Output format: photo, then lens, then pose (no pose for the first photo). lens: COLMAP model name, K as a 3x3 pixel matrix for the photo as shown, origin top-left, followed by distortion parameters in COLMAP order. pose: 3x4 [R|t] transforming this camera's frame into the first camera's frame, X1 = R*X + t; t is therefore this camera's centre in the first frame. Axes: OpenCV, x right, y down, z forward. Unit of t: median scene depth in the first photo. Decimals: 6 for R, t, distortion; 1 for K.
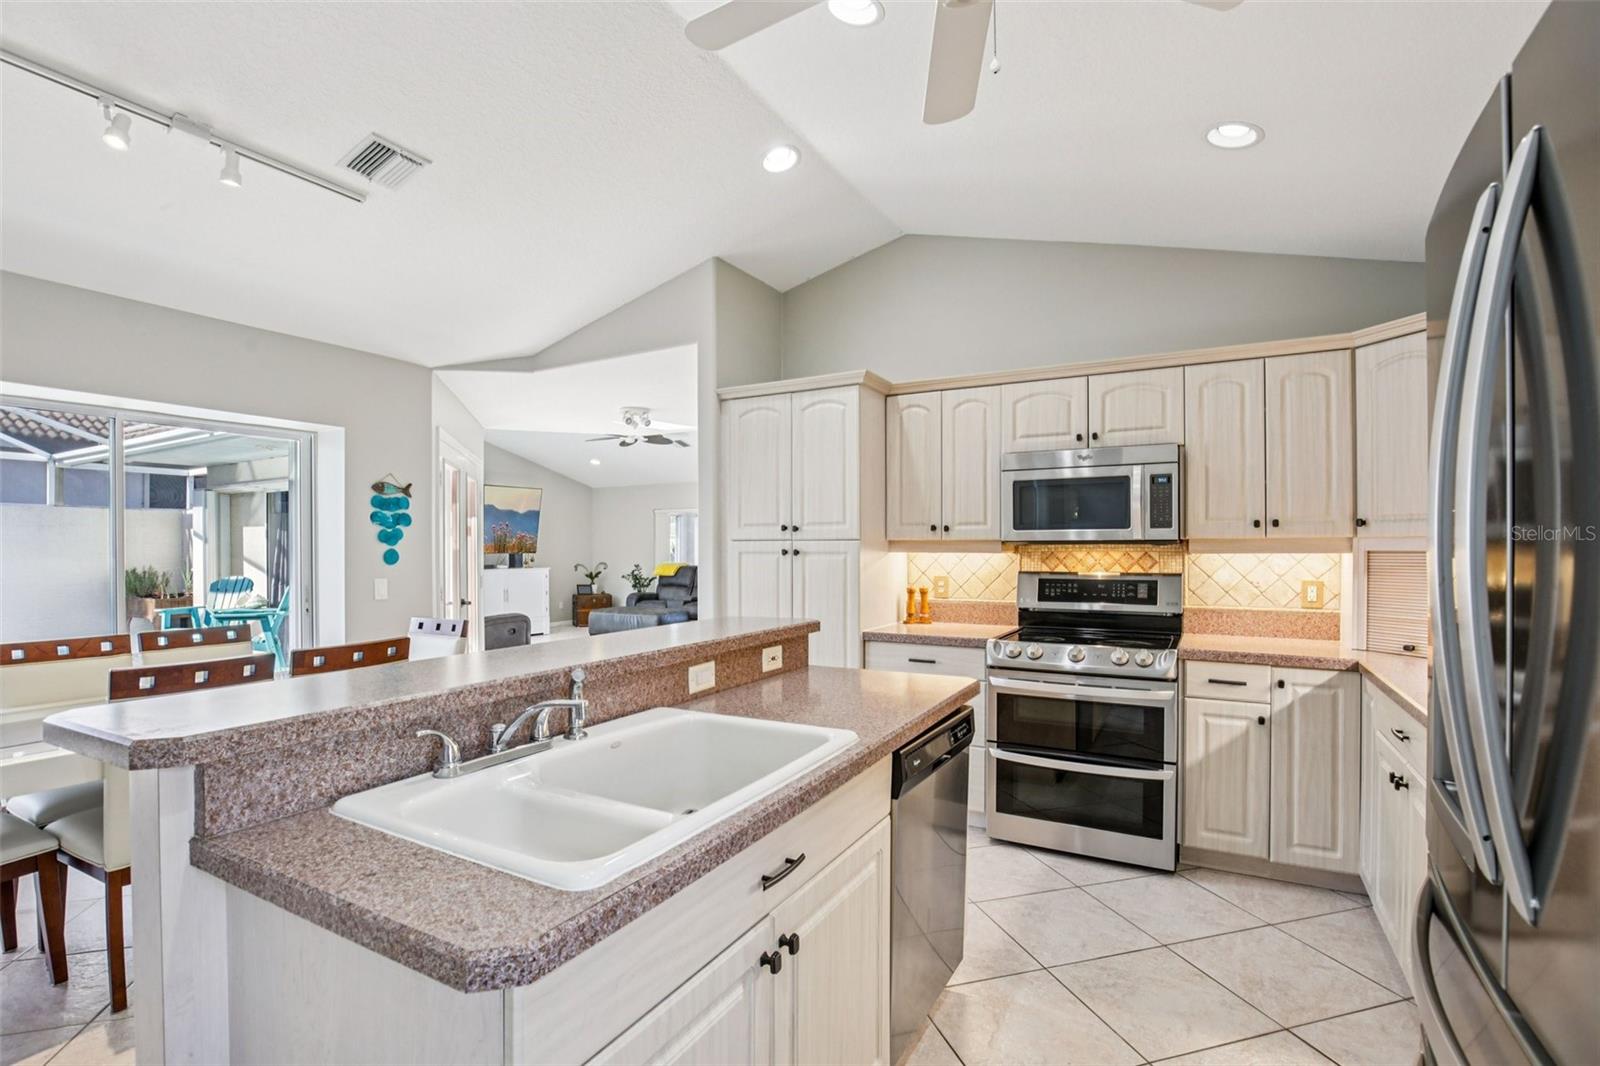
lens RADIAL K [[739.1, 0, 799.8], [0, 739.1, 541.8], [0, 0, 1]] dist [-0.030738, 0.000080]
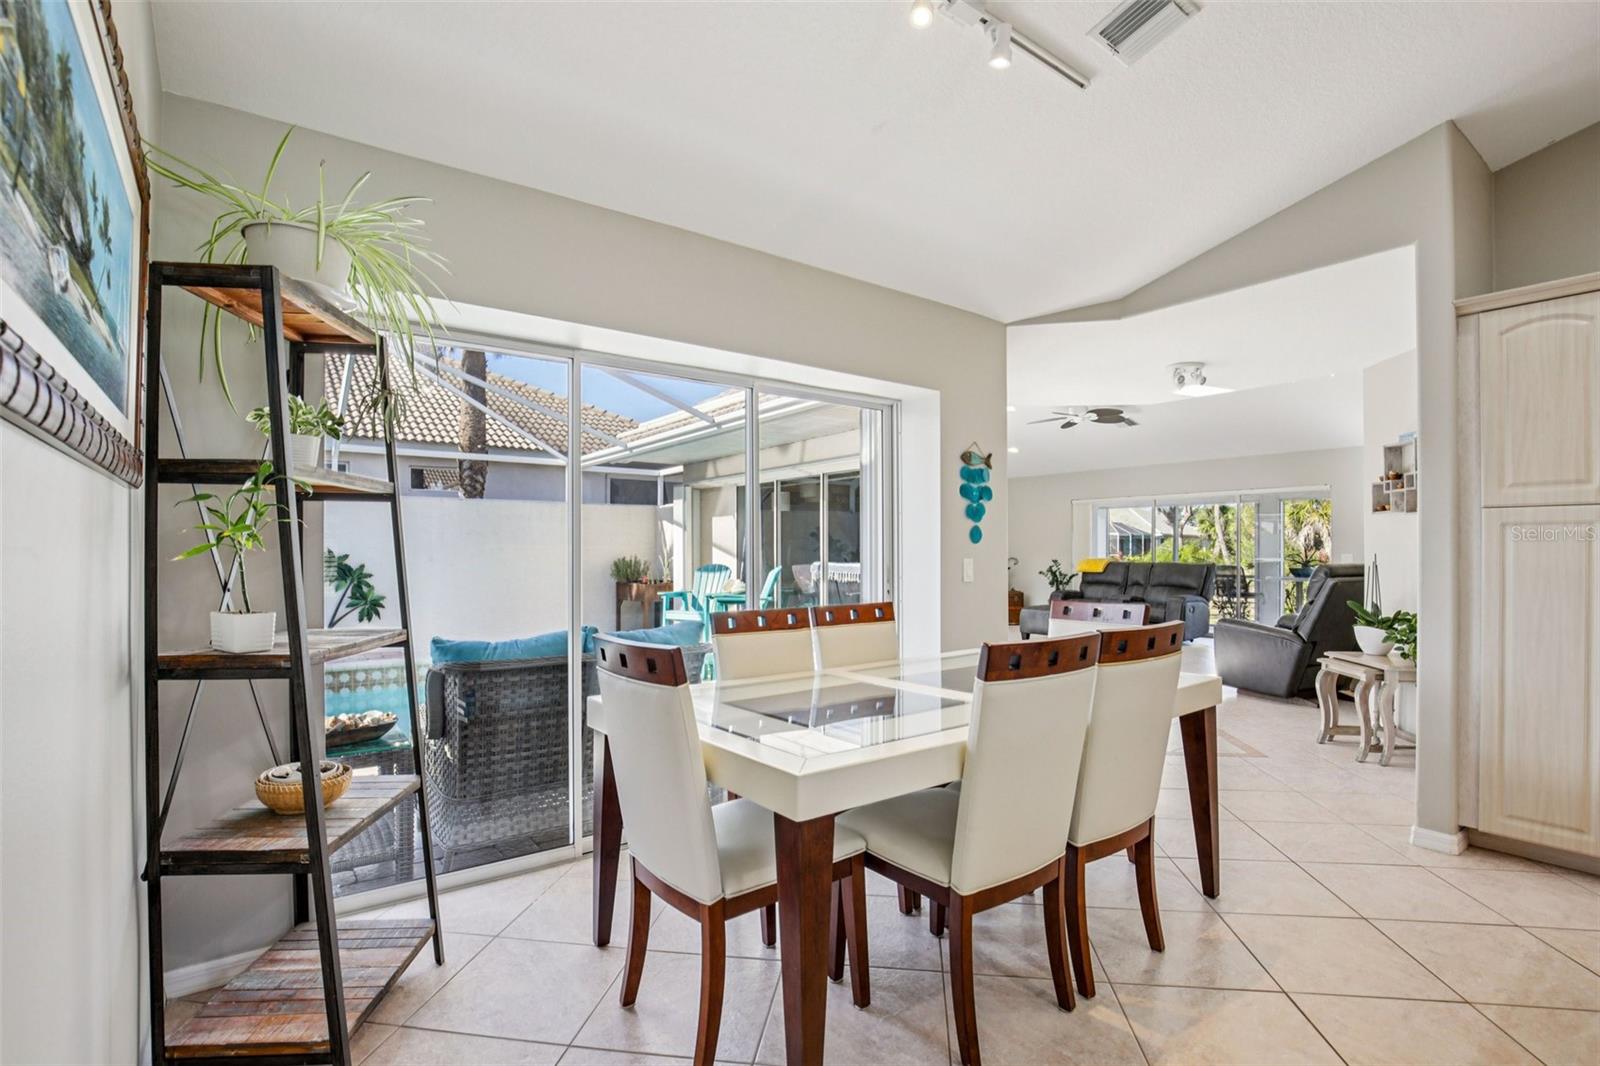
lens RADIAL K [[739.1, 0, 801.2], [0, 739.1, 546.9], [0, 0, 1]] dist [-0.030738, 0.000080]
pose [[0.915114, 0.002985, -0.403184, -0.371275], [-0.001588, 0.999992, 0.003800, 0.031172], [0.403192, -0.002837, 0.915111, 0.078987]]
